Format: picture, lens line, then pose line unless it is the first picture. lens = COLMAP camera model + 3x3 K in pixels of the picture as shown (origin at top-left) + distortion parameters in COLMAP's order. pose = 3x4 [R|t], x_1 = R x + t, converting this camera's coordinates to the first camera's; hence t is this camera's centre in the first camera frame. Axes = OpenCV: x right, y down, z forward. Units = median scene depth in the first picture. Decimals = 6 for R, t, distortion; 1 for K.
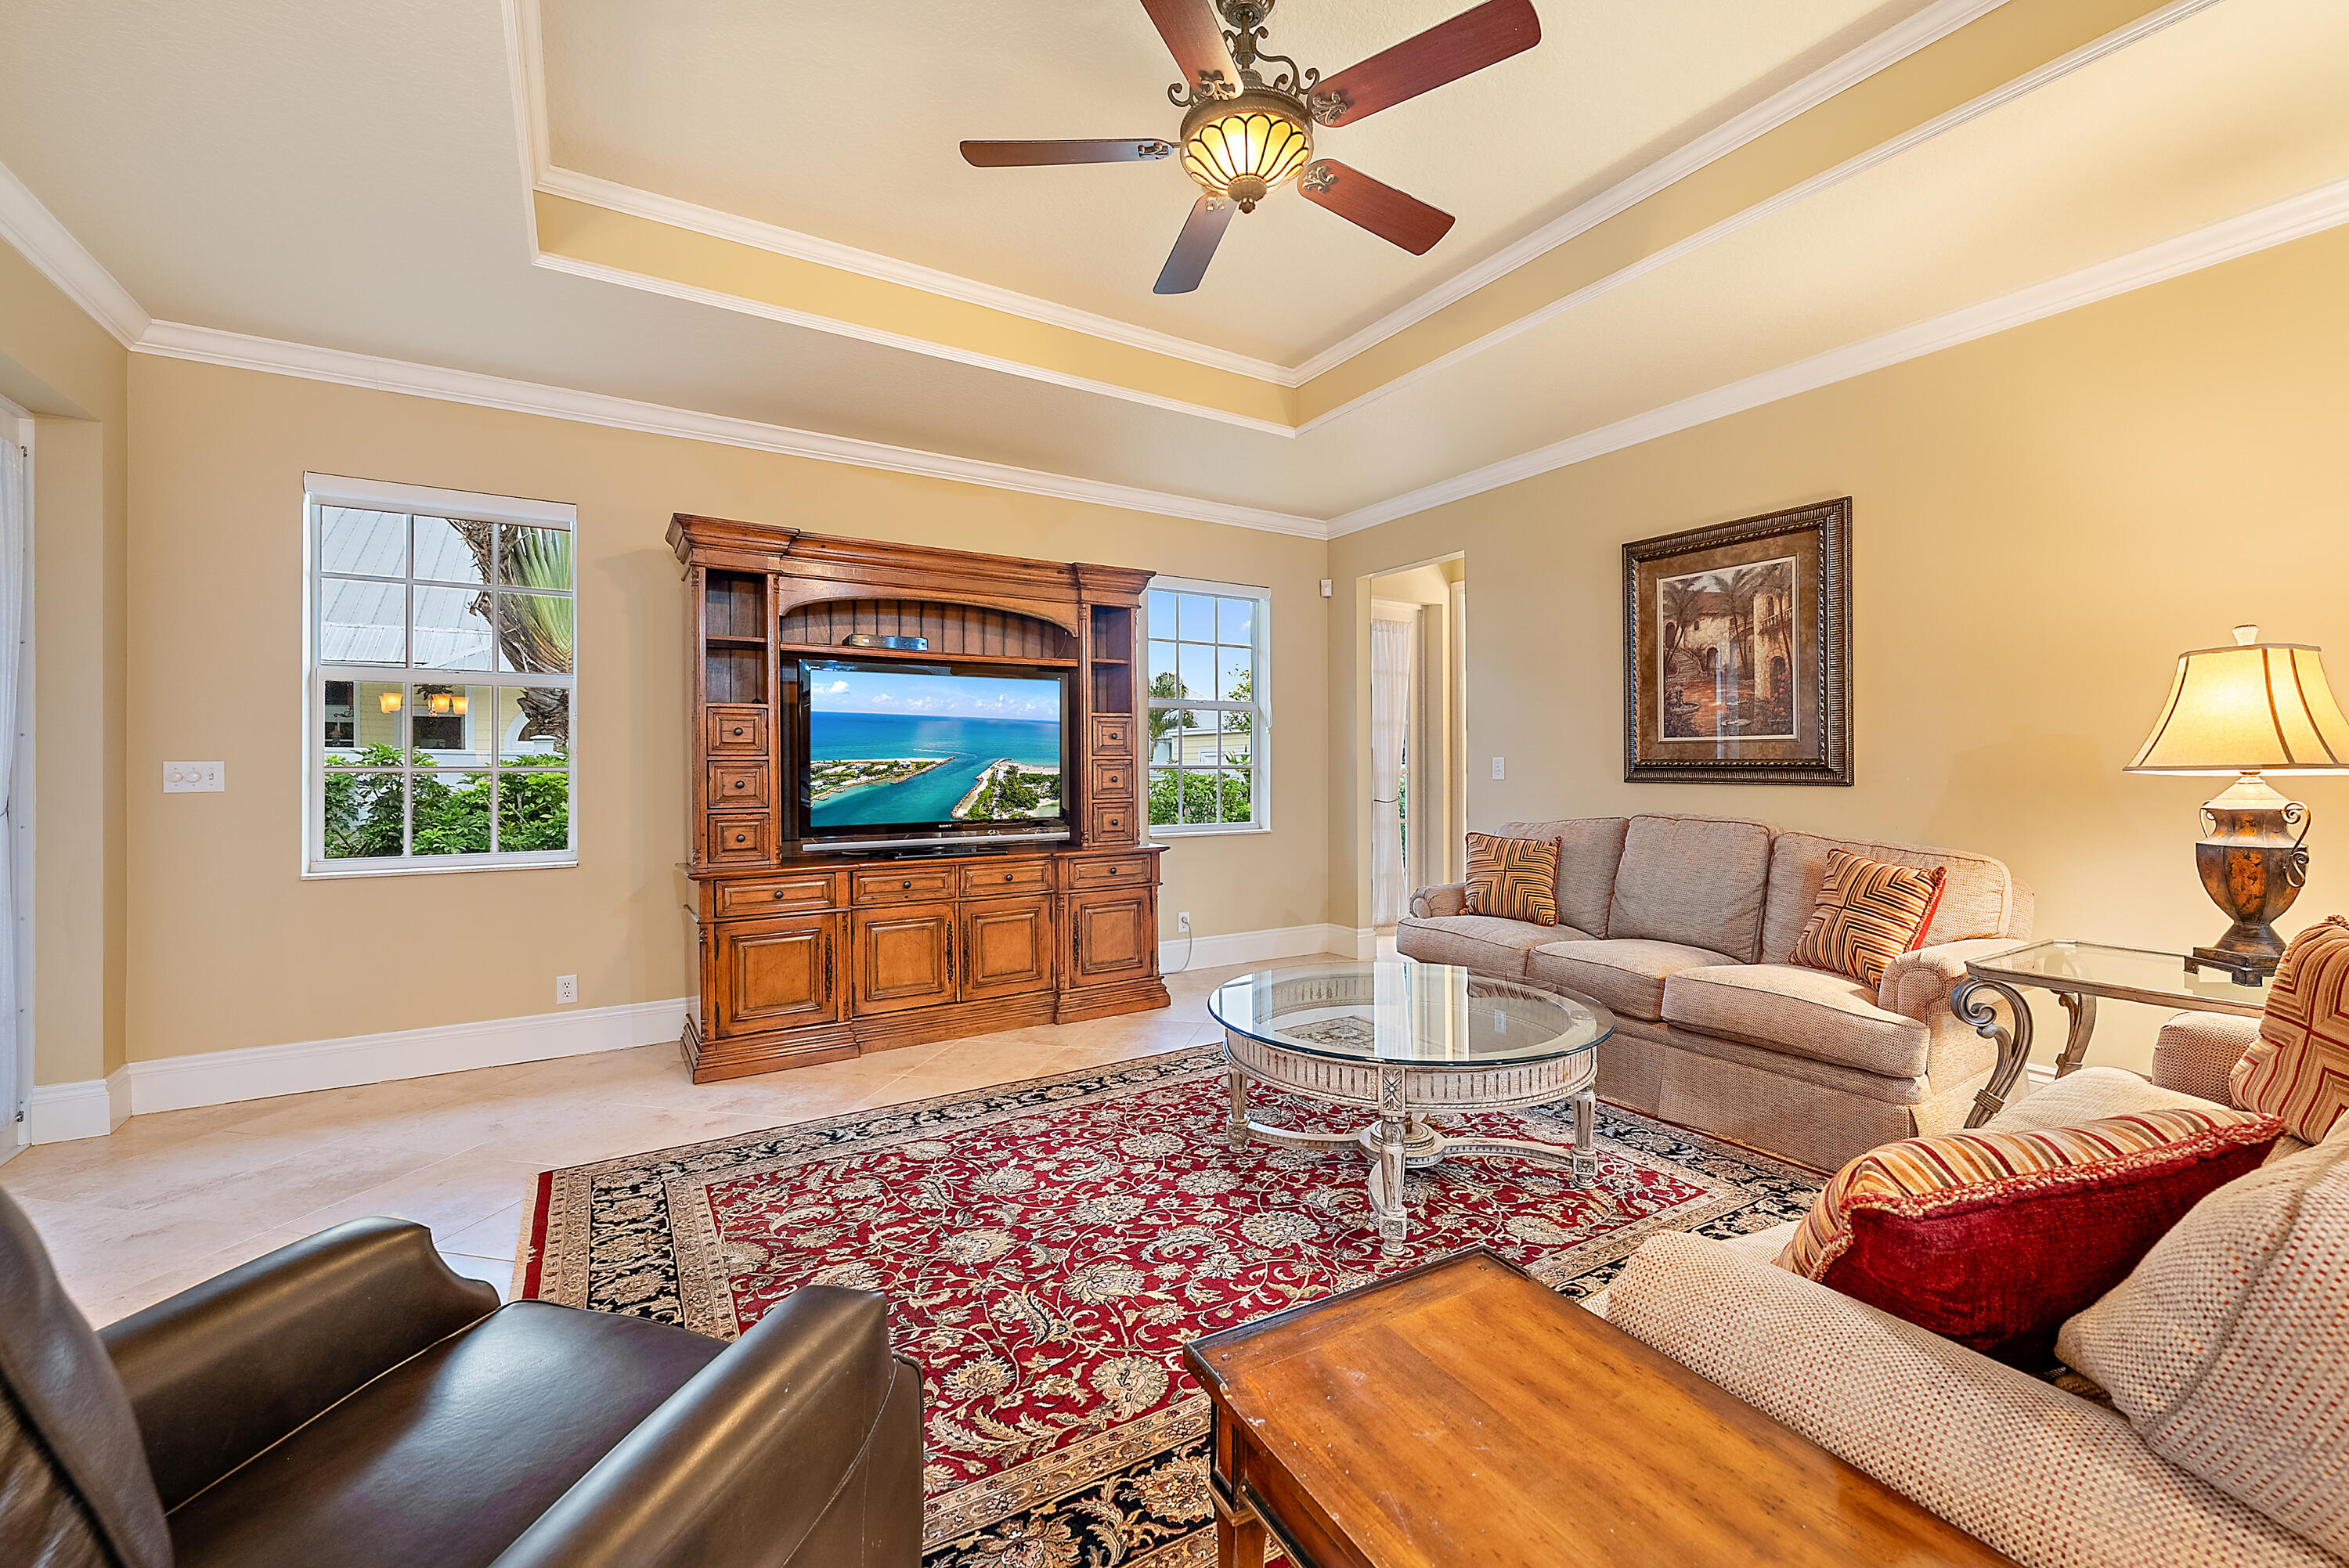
lens RADIAL K [[957.8, 0, 1185.1], [0, 957.8, 766.1], [0, 0, 1]] dist [-0.000623, 0.000221]
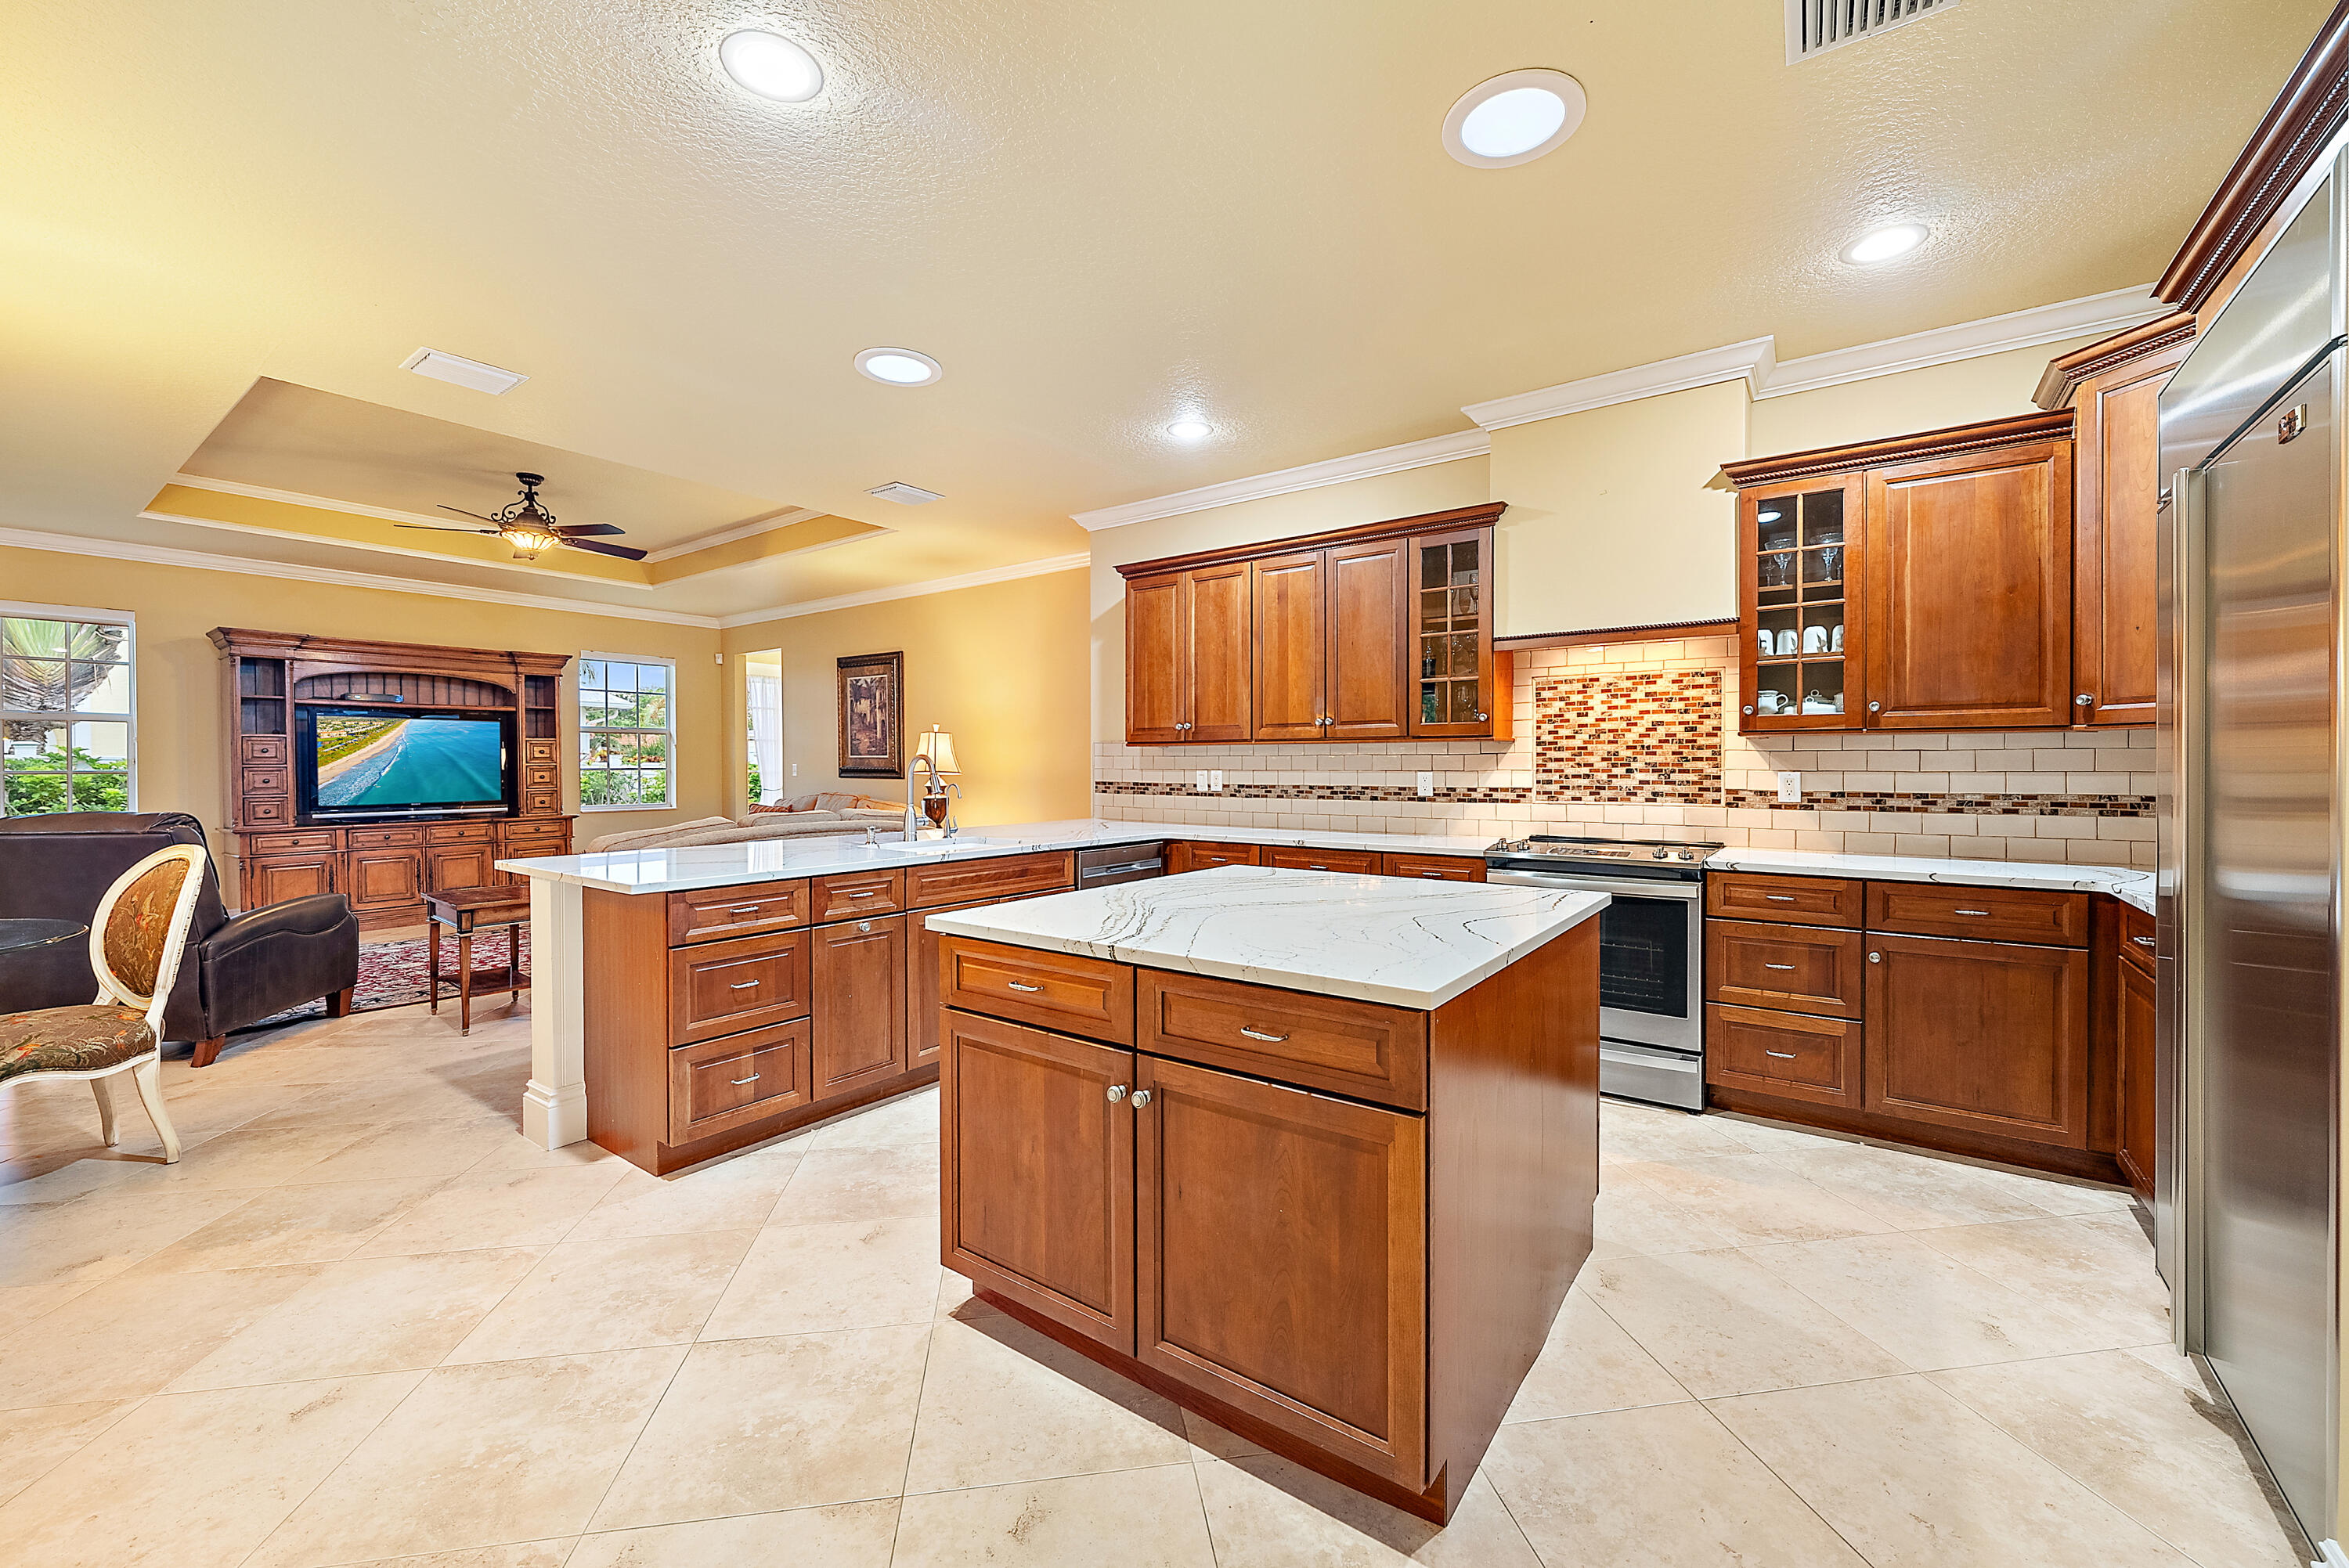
lens RADIAL K [[924.2, 0, 1182.1], [0, 924.2, 771.9], [0, 0, 1]] dist [-0.001628, -0.000081]
pose [[0.926402, -0.001766, 0.376532, 0.486173], [-0.002126, 0.999949, 0.009921, -0.018873], [-0.376530, -0.009992, 0.926350, -1.285720]]
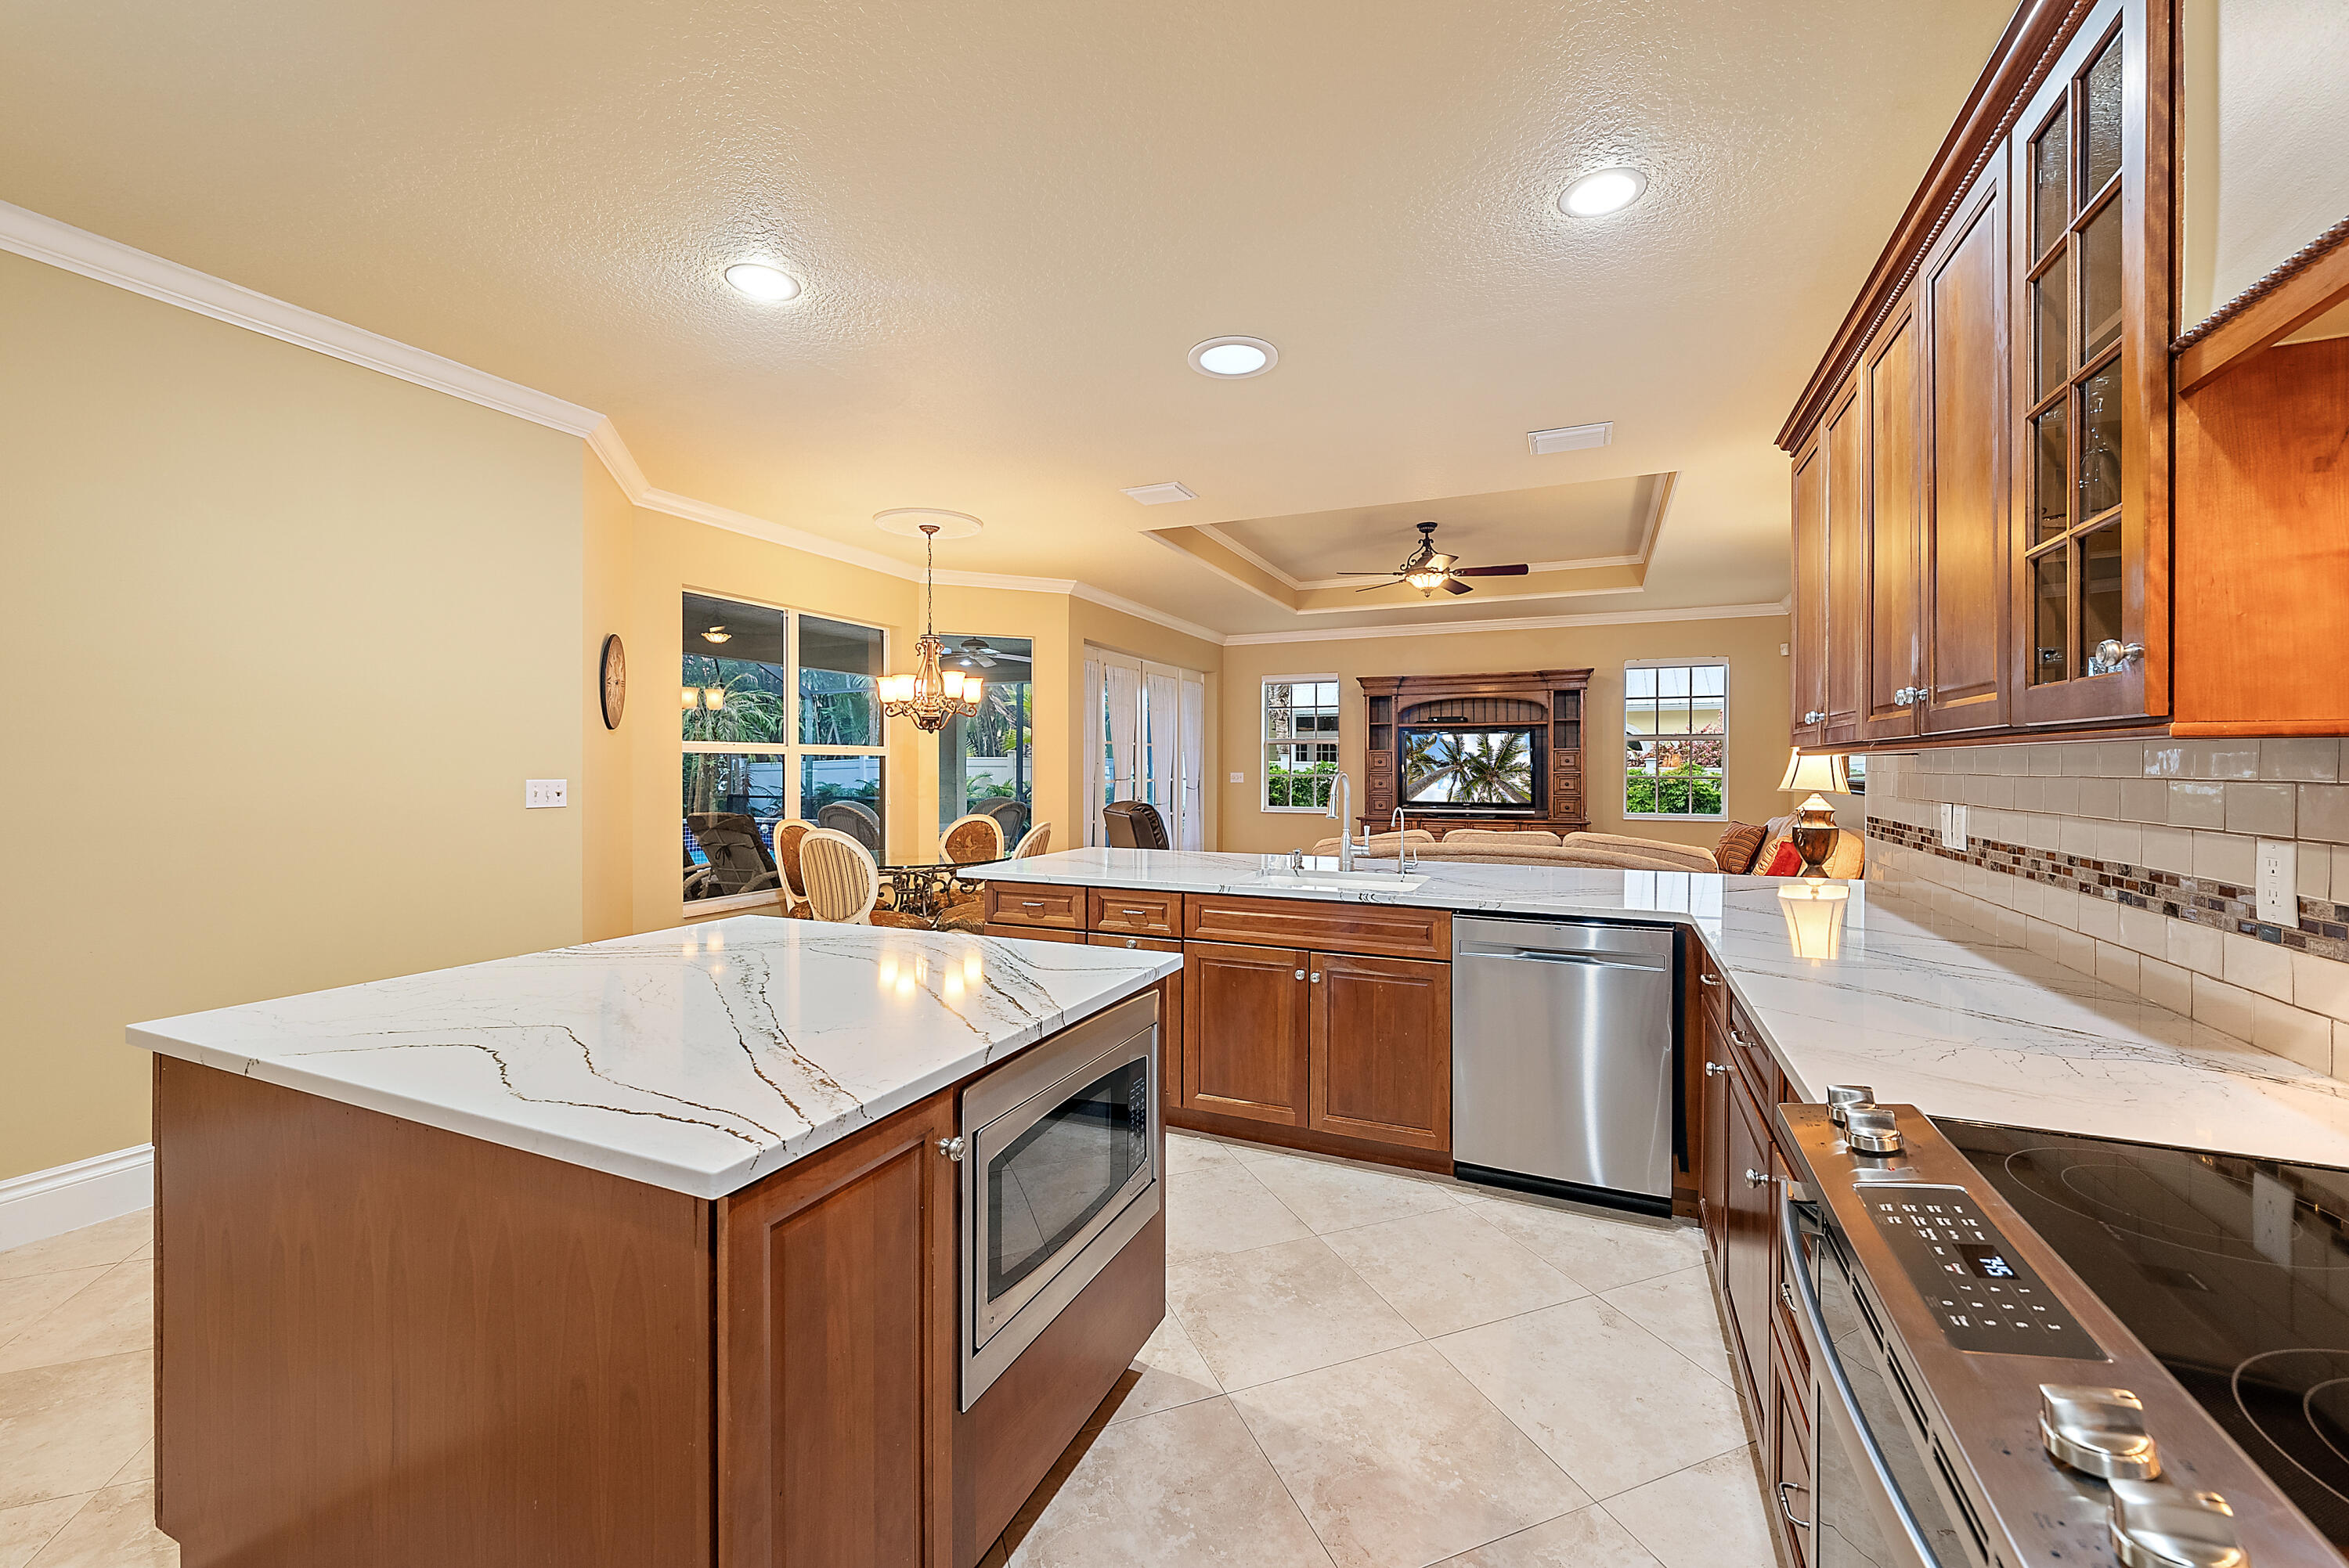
lens RADIAL K [[924.2, 0, 1182.1], [0, 924.2, 771.9], [0, 0, 1]] dist [-0.001628, -0.000081]
pose [[0.565125, 0.009409, -0.824952, 1.303203], [-0.000918, 0.999942, 0.010776, -0.037825], [0.825005, -0.005333, 0.565101, -0.821941]]
